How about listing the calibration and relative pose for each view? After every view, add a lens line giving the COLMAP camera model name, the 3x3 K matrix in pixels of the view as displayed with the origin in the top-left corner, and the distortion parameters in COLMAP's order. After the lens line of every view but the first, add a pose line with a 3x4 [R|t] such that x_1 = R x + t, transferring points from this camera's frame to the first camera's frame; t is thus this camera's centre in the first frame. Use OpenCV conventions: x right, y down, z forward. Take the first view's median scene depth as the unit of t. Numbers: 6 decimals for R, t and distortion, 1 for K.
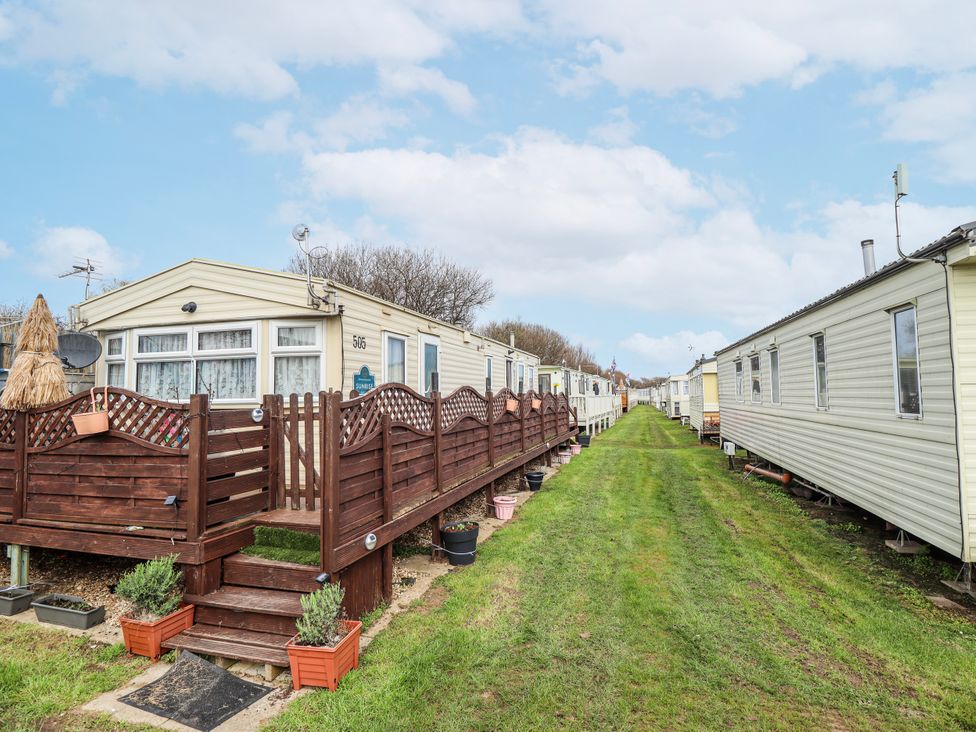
lens RADIAL K [[503.8, 0, 497.2], [0, 503.8, 358.9], [0, 0, 1]] dist [0.003175, -0.014443]
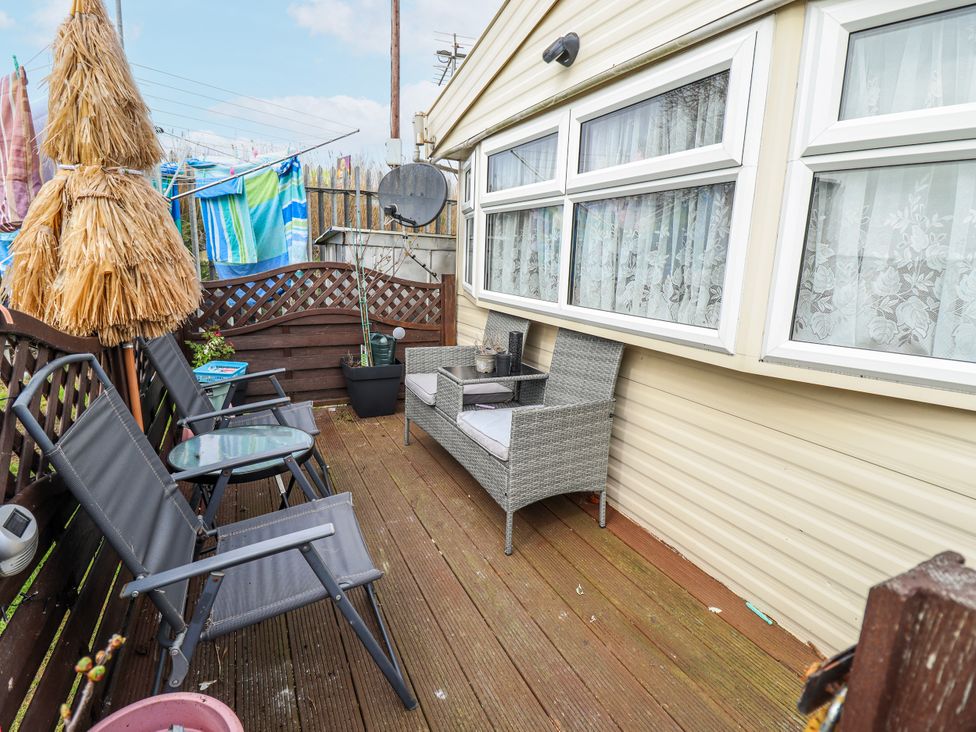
lens RADIAL K [[506.5, 0, 500.1], [0, 506.5, 362.2], [0, 0, 1]] dist [0.001090, -0.013976]
pose [[0.667868, 0.193015, -0.718817, -0.345113], [0.008387, 0.963775, 0.266583, 0.017651], [0.744233, -0.184071, 0.642056, 0.704679]]
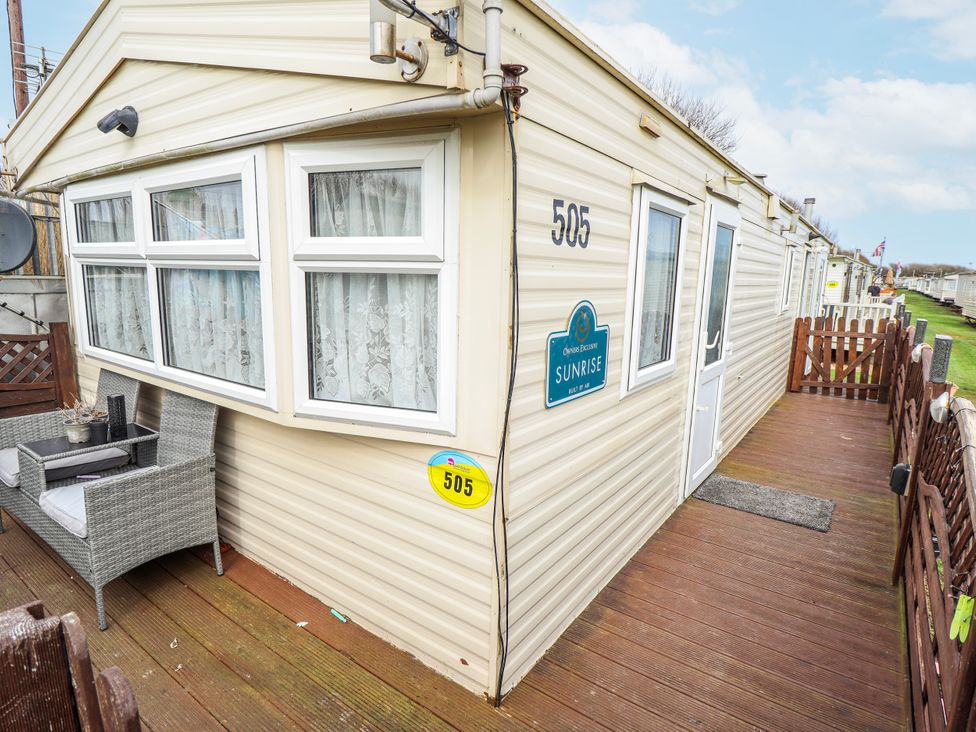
lens RADIAL K [[534.8, 0, 491.1], [0, 534.8, 366.6], [0, 0, 1]] dist [0.003099, -0.013599]
pose [[0.937305, 0.102067, -0.333228, -0.214240], [-0.017153, 0.968505, 0.248403, -0.030490], [0.348087, -0.227114, 0.909536, 0.711987]]
